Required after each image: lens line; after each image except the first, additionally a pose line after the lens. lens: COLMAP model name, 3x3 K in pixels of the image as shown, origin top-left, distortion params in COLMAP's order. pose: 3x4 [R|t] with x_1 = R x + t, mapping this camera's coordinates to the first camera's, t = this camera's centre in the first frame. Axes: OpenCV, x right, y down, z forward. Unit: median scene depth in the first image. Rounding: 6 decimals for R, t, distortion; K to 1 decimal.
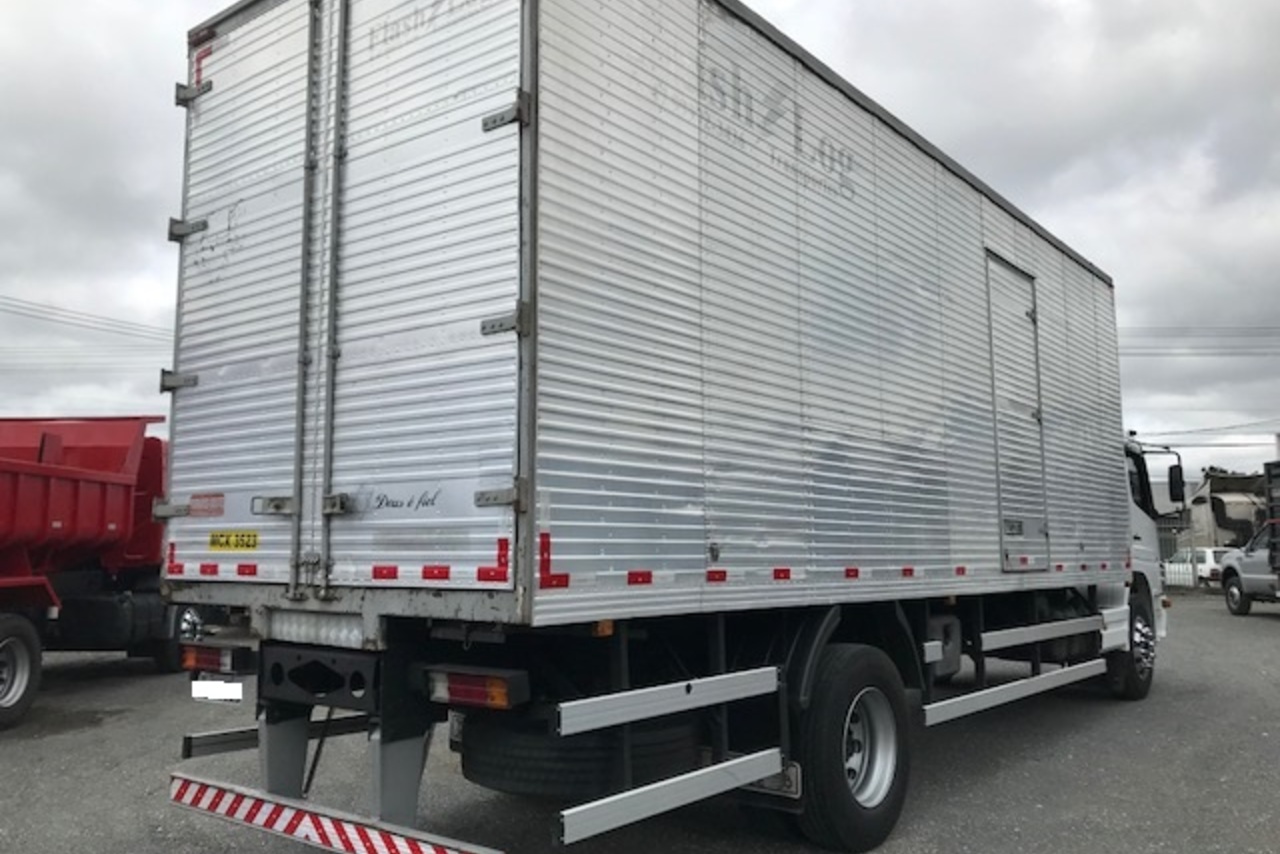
lens RADIAL K [[1053.7, 0, 634.5], [0, 1053.7, 424.7], [0, 0, 1]] dist [0.006591, 0.004387]
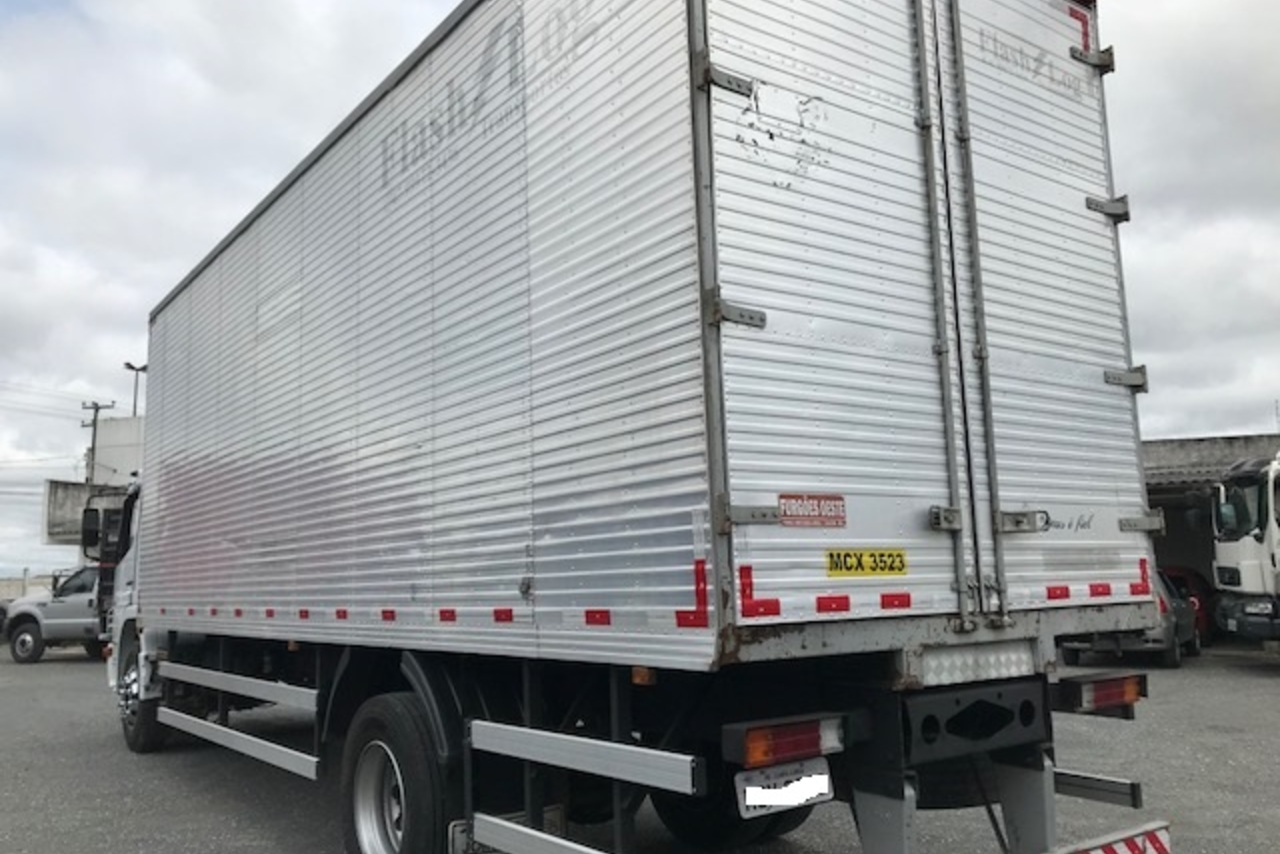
lens RADIAL K [[1053.7, 0, 637.5], [0, 1053.7, 423.4], [0, 0, 1]] dist [0.006591, 0.004387]
pose [[0.274067, 0.134693, 0.952231, -1.217515], [-0.088501, 0.989474, -0.114490, 0.120584], [-0.957630, -0.052895, 0.283103, 1.018695]]
